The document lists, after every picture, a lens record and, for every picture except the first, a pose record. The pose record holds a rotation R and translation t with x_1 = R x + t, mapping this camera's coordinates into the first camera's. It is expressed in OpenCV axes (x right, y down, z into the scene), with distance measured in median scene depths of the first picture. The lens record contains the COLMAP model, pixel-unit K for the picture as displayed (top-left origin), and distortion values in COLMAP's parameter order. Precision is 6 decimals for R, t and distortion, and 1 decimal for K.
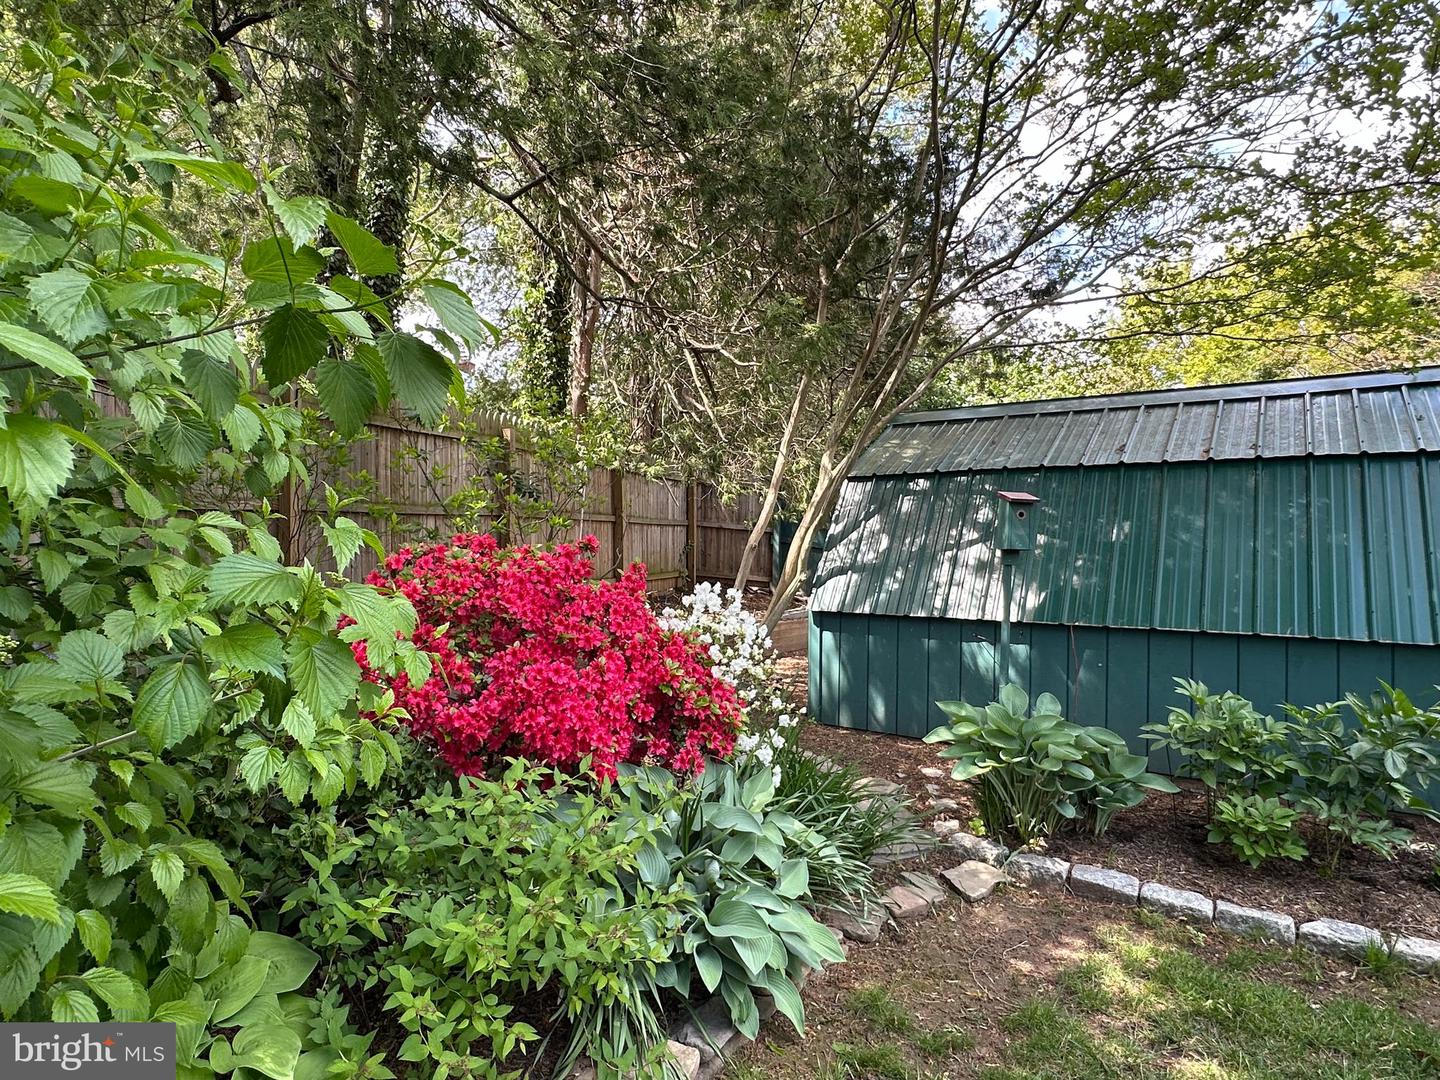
lens RADIAL K [[722.3, 0, 720.0], [0, 722.3, 540.0], [0, 0, 1]] dist [-0.000061, -0.000011]
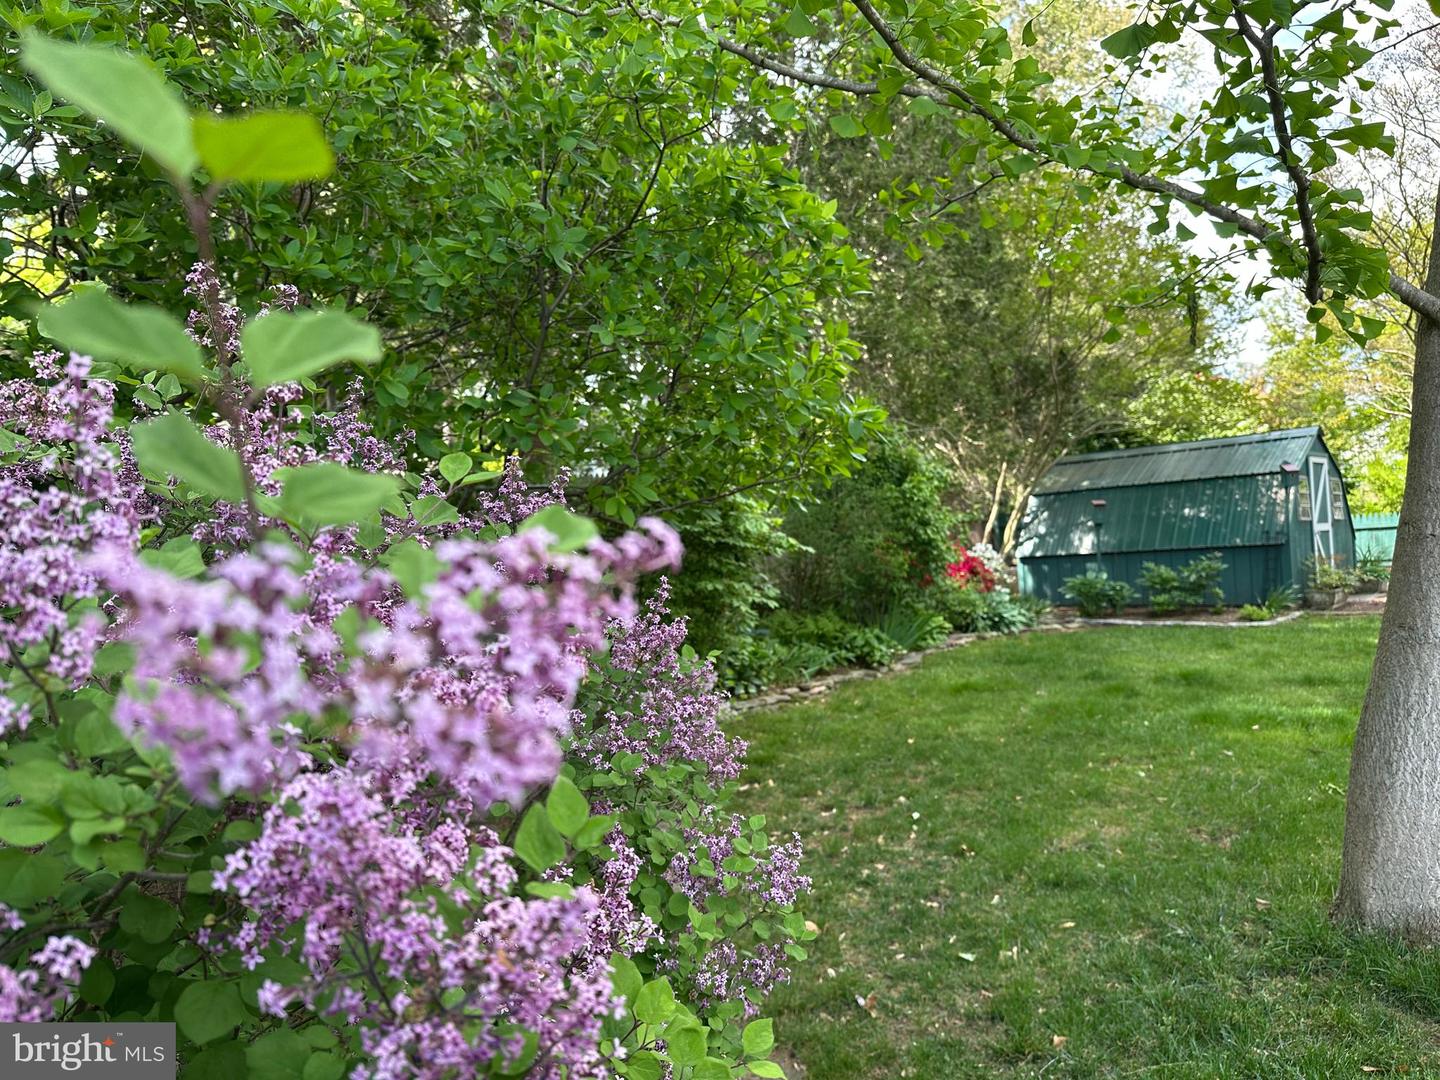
lens RADIAL K [[935.5, 0, 690.3], [0, 935.5, 539.1], [0, 0, 1]] dist [0.001745, -0.034692]
pose [[0.971937, -0.076203, -0.222555, -0.214550], [0.076767, 0.997030, -0.006128, -0.017891], [0.222361, -0.011129, 0.974901, -2.088451]]
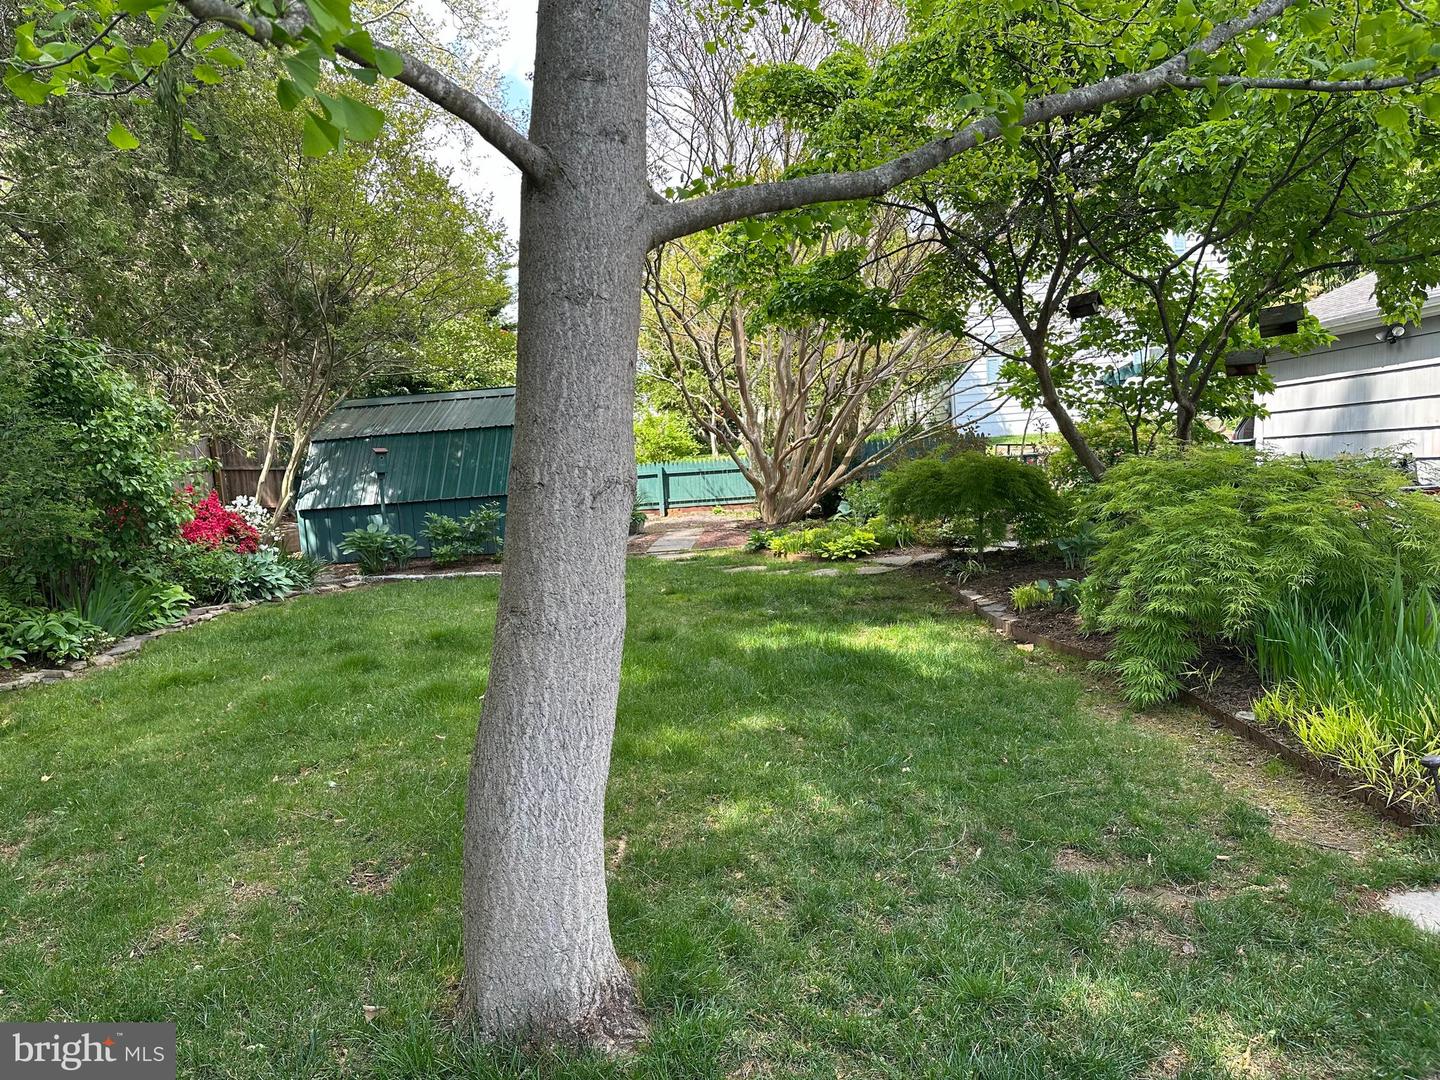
lens RADIAL K [[935.5, 0, 690.3], [0, 935.5, 539.1], [0, 0, 1]] dist [0.001745, -0.034692]
pose [[0.895936, -0.111893, 0.429860, -0.020963], [0.075805, 0.992071, 0.100242, -0.000748], [-0.437668, -0.057225, 0.897314, -1.836433]]
